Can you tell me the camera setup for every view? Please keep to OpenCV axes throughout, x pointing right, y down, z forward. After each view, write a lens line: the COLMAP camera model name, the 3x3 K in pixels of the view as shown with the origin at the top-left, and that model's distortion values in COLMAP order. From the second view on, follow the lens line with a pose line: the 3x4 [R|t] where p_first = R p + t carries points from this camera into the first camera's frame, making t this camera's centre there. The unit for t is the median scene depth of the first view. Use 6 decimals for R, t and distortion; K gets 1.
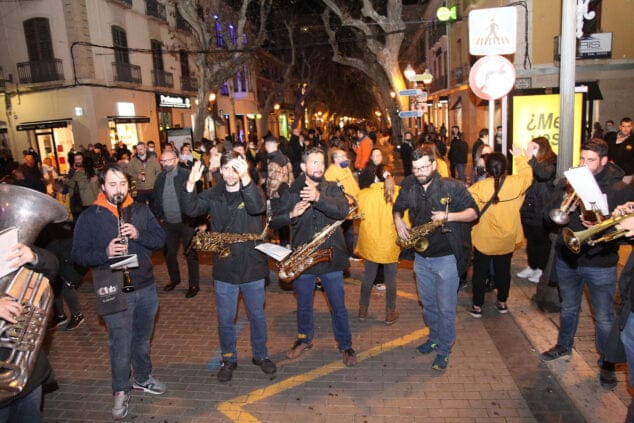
lens RADIAL K [[434.1, 0, 322.9], [0, 434.1, 209.0], [0, 0, 1]] dist [-0.127689, 0.074501]
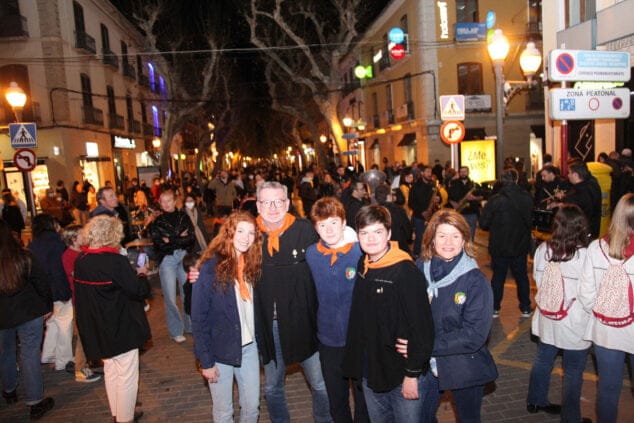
lens RADIAL K [[434.1, 0, 322.9], [0, 434.1, 209.0], [0, 0, 1]] dist [-0.127689, 0.074501]
pose [[0.969616, -0.032472, 0.242468, -0.155642], [0.054461, 0.994930, -0.084544, 0.038448], [-0.238493, 0.095180, 0.966469, -0.163808]]
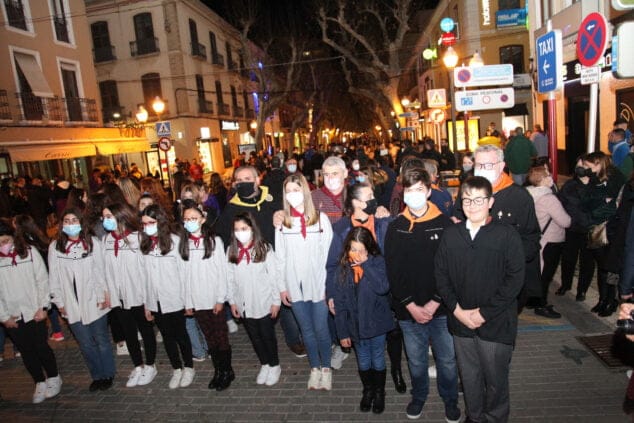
lens RADIAL K [[434.1, 0, 322.9], [0, 434.1, 209.0], [0, 0, 1]] dist [-0.127689, 0.074501]
pose [[0.999209, -0.039710, -0.001911, -0.081464], [0.039615, 0.998559, -0.036193, 0.083217], [0.003345, 0.036089, 0.999343, -0.408233]]
